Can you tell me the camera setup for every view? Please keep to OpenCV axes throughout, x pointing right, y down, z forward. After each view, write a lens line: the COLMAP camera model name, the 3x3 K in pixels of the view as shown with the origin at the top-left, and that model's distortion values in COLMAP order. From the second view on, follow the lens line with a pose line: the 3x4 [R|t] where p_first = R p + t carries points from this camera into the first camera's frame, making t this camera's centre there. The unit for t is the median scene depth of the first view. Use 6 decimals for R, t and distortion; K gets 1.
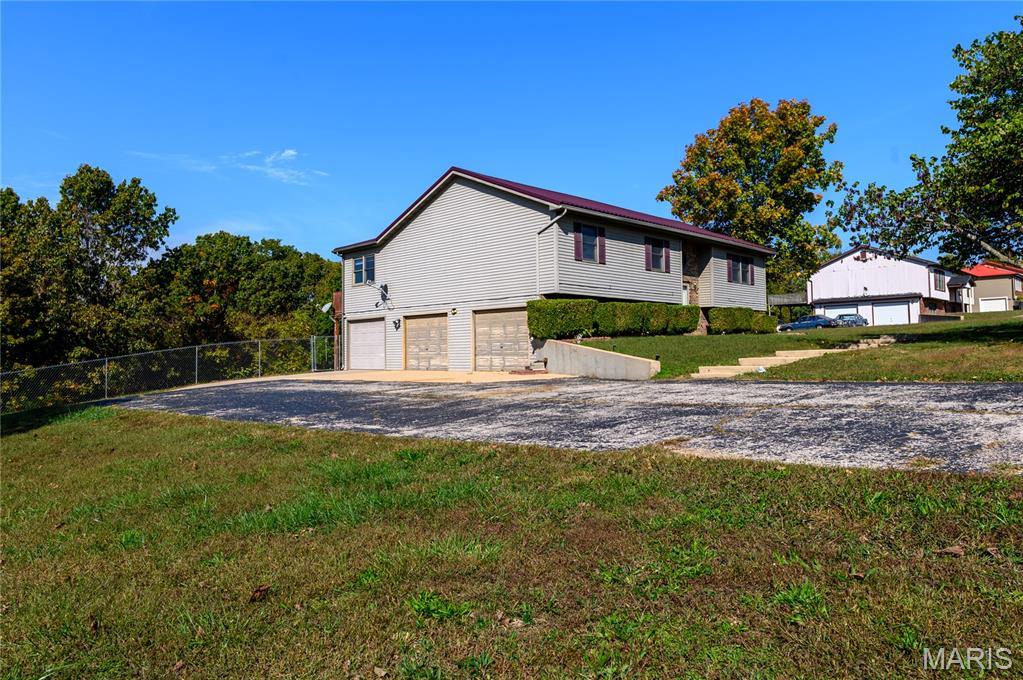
lens RADIAL K [[694.6, 0, 517.7], [0, 694.6, 336.0], [0, 0, 1]] dist [-0.005088, -0.001863]
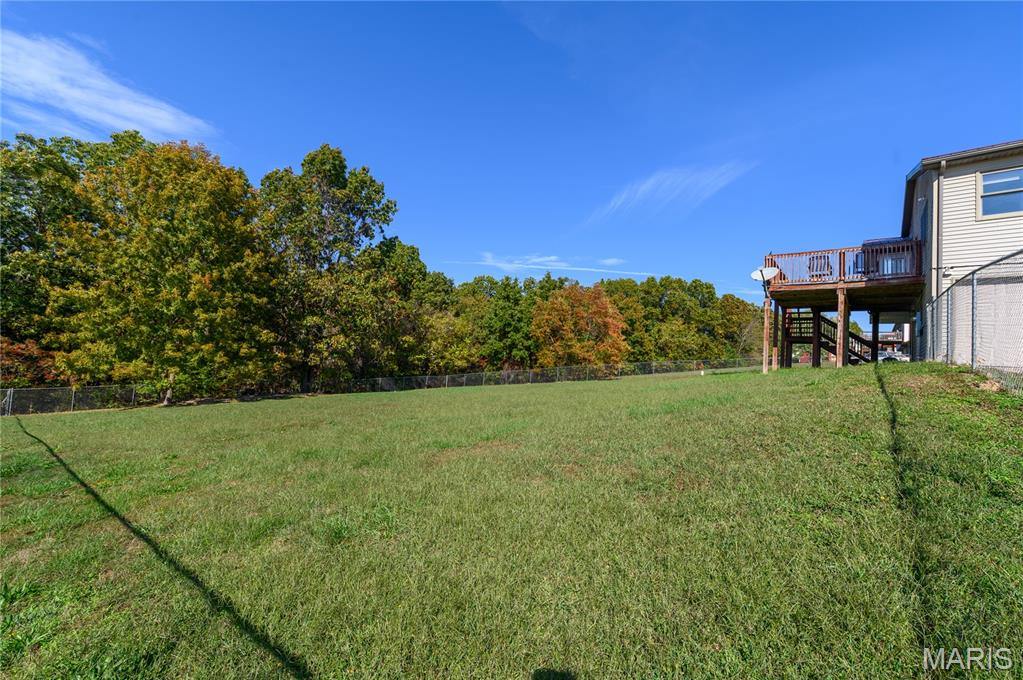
lens RADIAL K [[408.3, 0, 504.5], [0, 408.3, 338.4], [0, 0, 1]] dist [-0.015640, -0.000603]
pose [[0.995317, 0.089348, 0.036897, -0.639523], [-0.088060, 0.995494, -0.035184, 0.071677], [-0.039874, 0.031771, 0.998699, 0.707649]]
